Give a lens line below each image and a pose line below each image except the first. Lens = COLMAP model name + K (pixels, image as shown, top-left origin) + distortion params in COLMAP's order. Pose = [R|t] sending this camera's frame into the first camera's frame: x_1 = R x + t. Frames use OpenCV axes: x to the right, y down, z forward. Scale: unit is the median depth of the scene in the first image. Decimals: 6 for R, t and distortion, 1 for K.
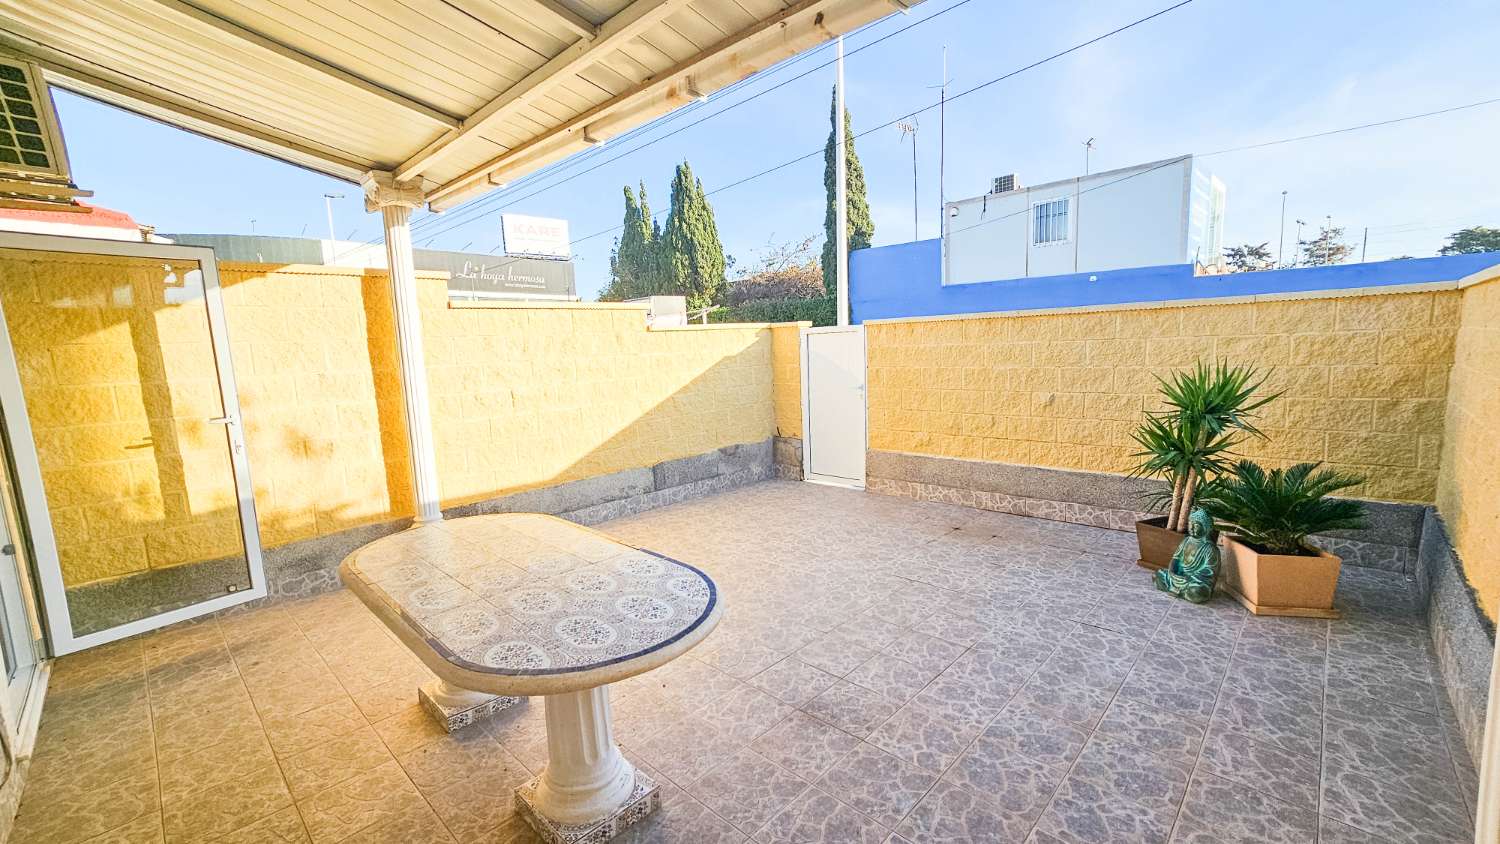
lens RADIAL K [[613.8, 0, 742.0], [0, 613.8, 428.5], [0, 0, 1]] dist [-0.017245, 0.008812]
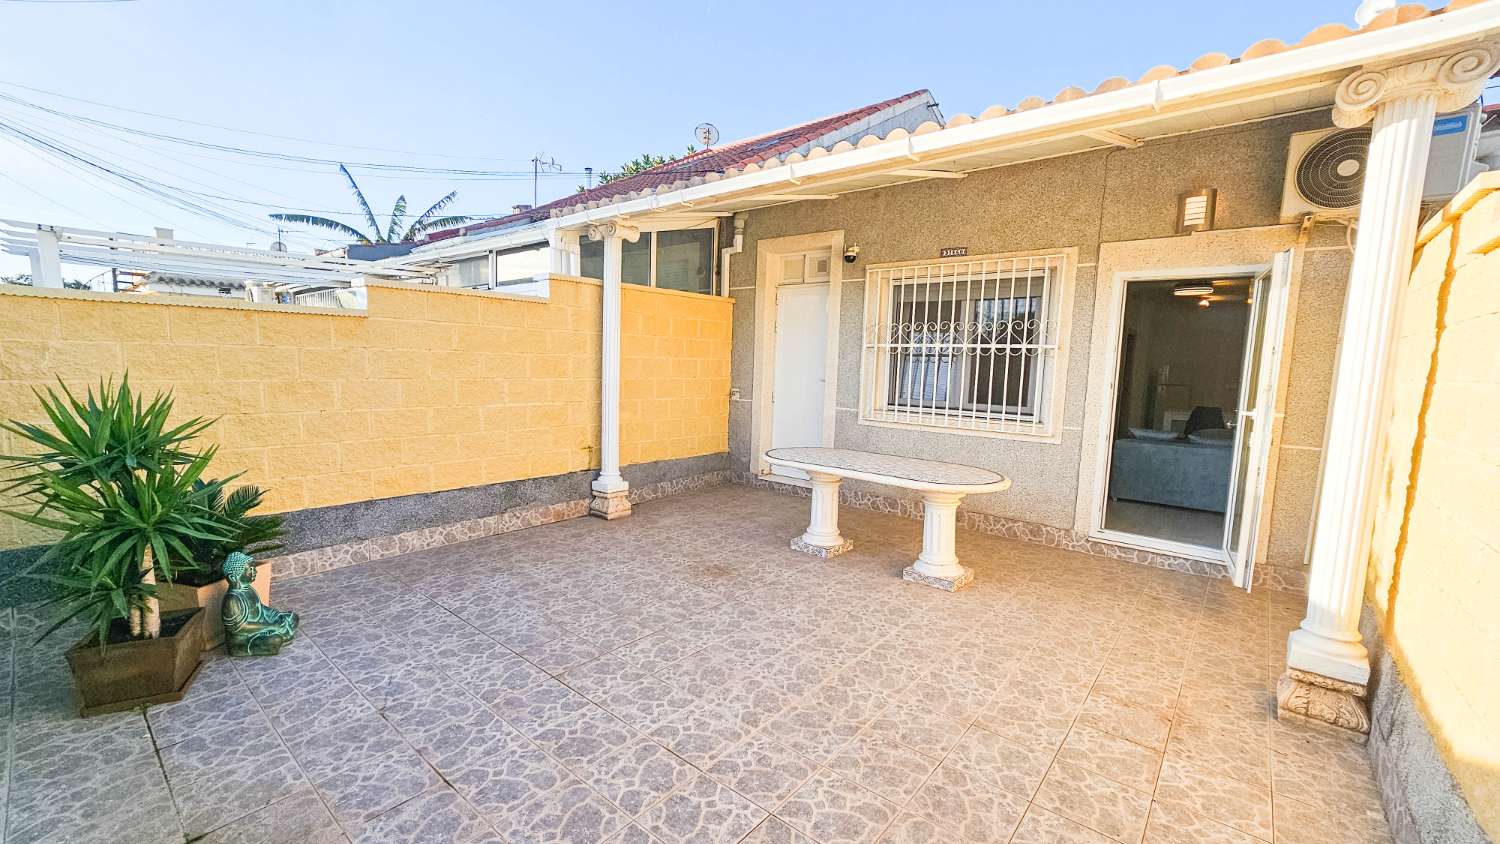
lens RADIAL K [[613.8, 0, 742.0], [0, 613.8, 428.5], [0, 0, 1]] dist [-0.017245, 0.008812]
pose [[-0.997669, 0.020264, -0.065163, 0.130967], [0.003264, 0.967972, 0.251036, -0.276693], [0.068162, 0.250238, -0.965782, 2.099303]]
